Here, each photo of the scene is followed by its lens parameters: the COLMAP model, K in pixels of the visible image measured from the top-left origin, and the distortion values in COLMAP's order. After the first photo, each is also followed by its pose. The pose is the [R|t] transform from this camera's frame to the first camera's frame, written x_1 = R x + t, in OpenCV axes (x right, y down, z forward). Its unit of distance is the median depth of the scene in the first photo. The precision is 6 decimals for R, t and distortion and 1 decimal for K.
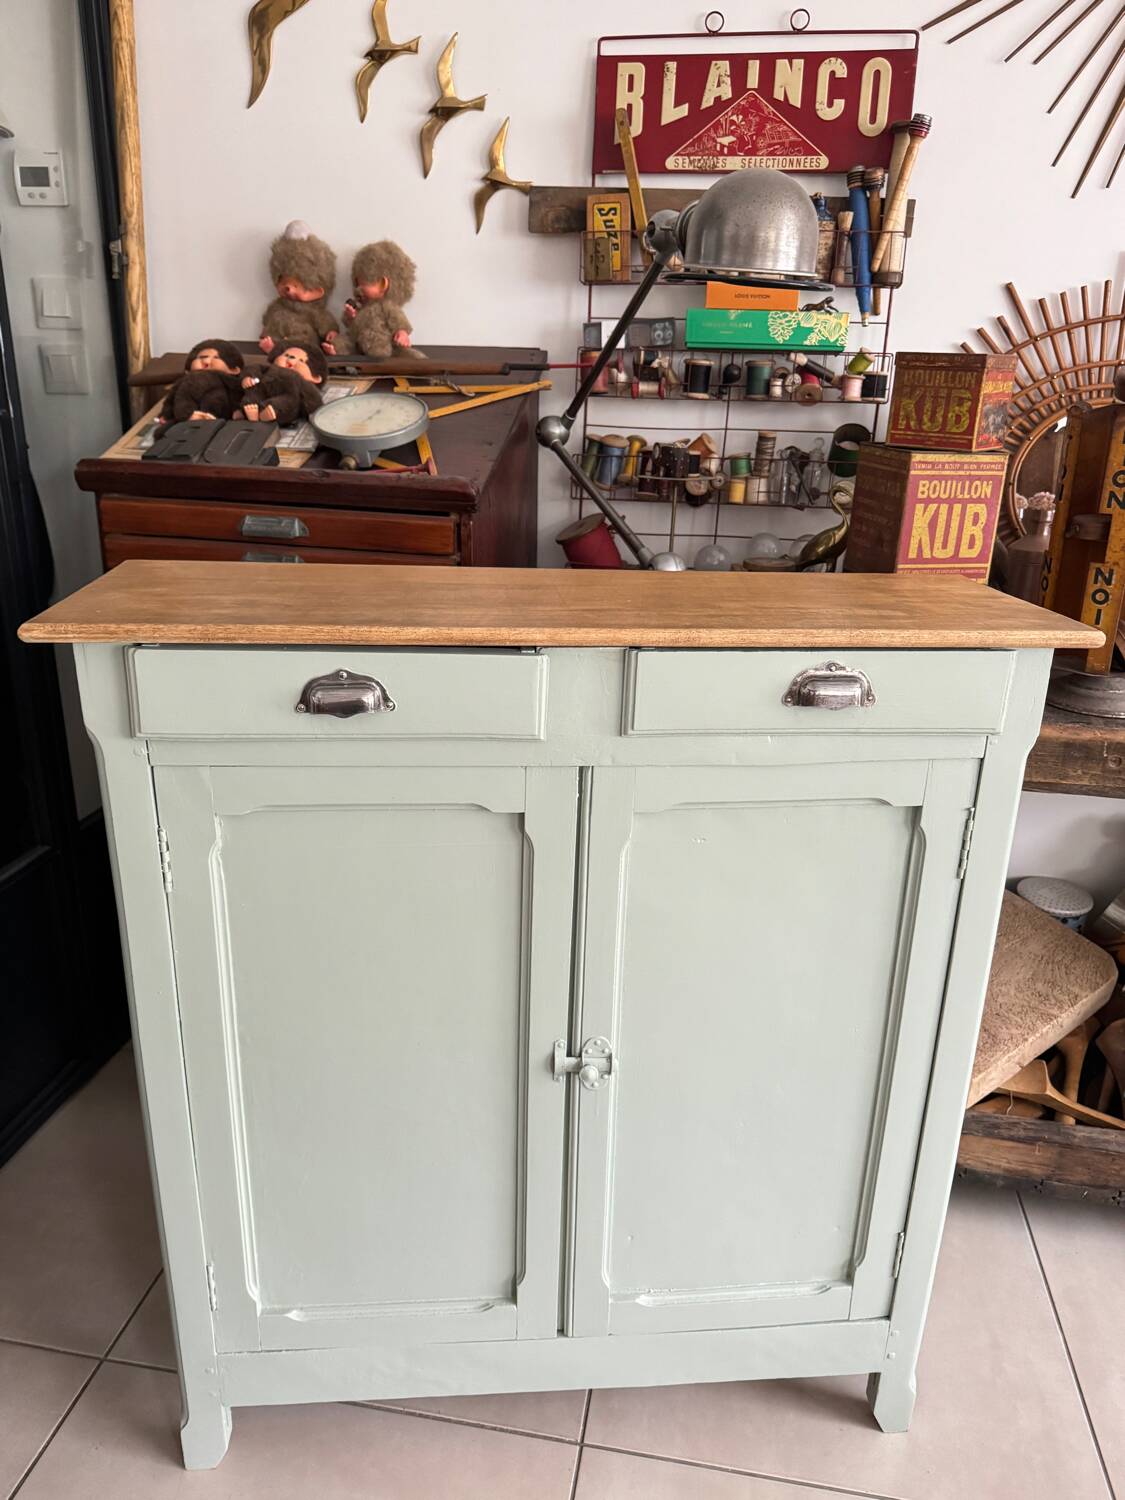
lens RADIAL K [[1096.9, 0, 564.1], [0, 1096.9, 754.7], [0, 0, 1]] dist [0.034033, -0.052114]
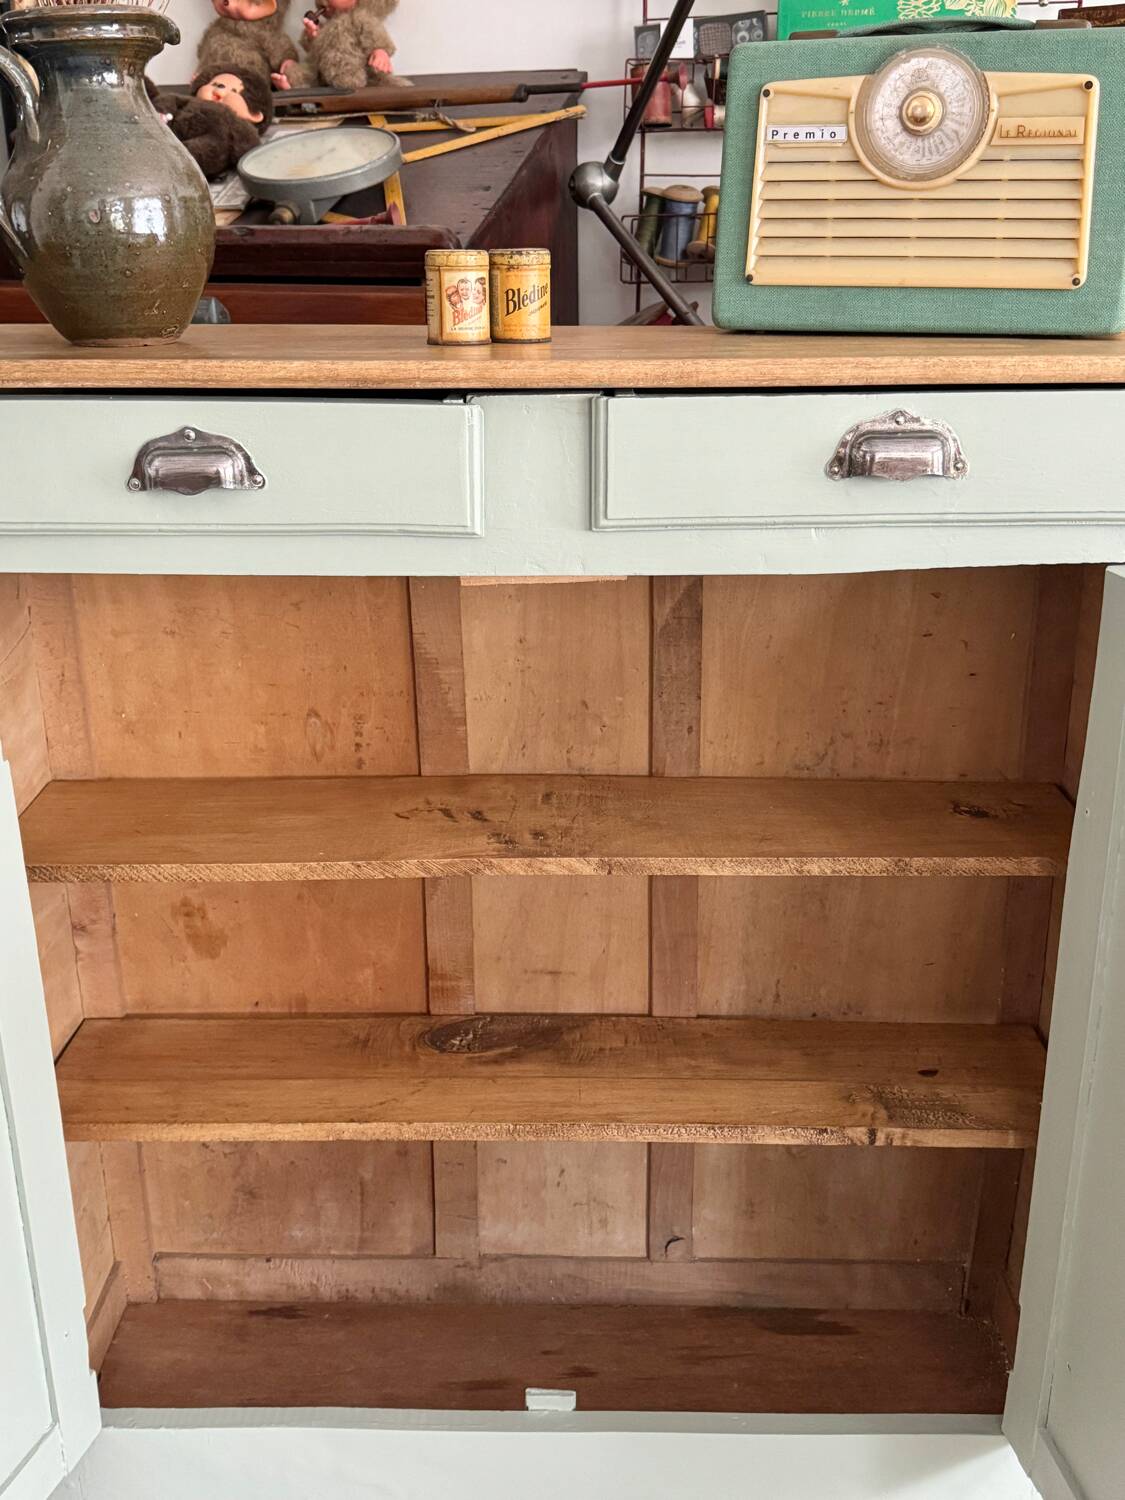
lens RADIAL K [[1557.4, 0, 563.4], [0, 1557.4, 768.0], [0, 0, 1]] dist [-0.001555, 0.000000]
pose [[0.994263, 0.002115, -0.106943, 0.083301], [-0.001758, 0.999993, 0.003434, 0.078733], [0.106949, -0.003226, 0.994259, 0.014923]]
